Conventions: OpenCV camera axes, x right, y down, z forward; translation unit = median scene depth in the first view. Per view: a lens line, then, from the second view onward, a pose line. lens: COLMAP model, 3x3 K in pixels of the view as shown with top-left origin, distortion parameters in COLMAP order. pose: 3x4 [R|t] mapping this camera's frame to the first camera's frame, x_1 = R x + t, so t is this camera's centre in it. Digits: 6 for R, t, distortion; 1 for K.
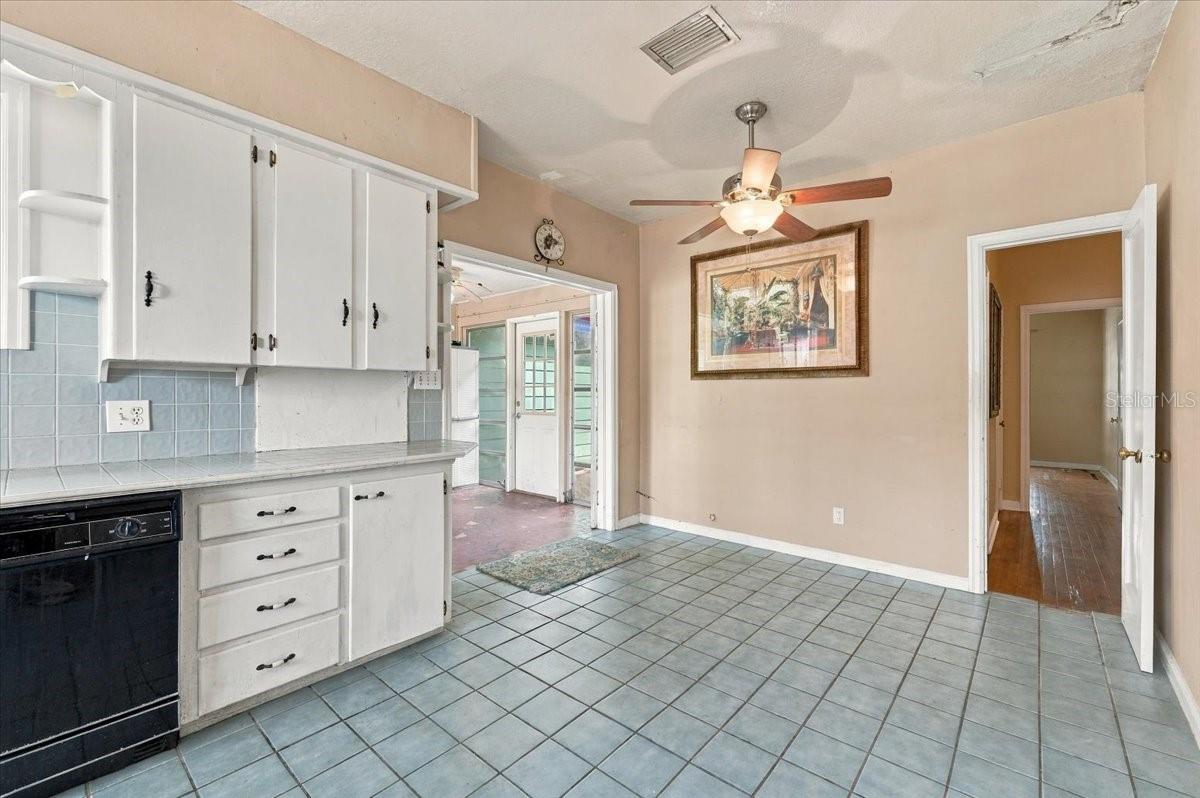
lens RADIAL K [[506.4, 0, 600.0], [0, 506.4, 399.0], [0, 0, 1]] dist [-0.001421, 0.000064]
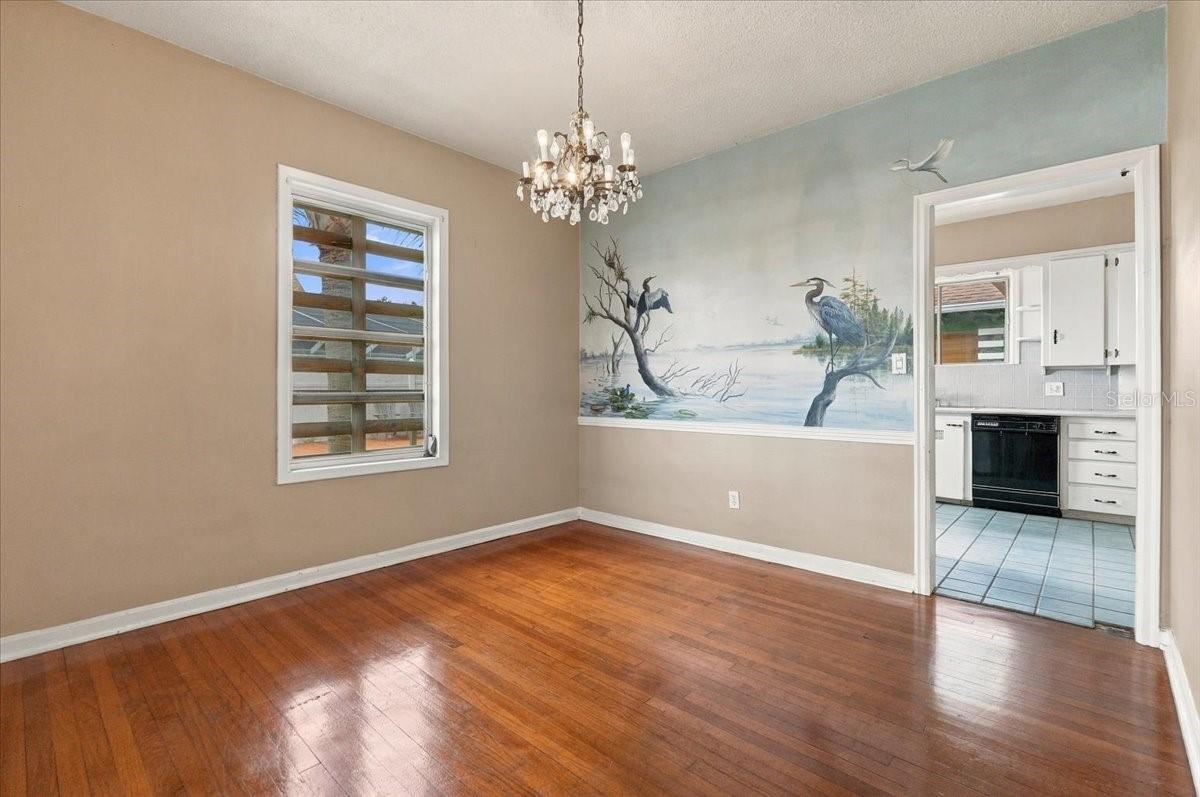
lens RADIAL K [[539.3, 0, 601.3], [0, 539.3, 383.9], [0, 0, 1]] dist [-0.001590, -0.000217]
pose [[-0.024748, -0.007897, -0.999663, 1.707566], [-0.006927, 0.999946, -0.007728, 0.045777], [0.999670, 0.006734, -0.024802, -1.097485]]
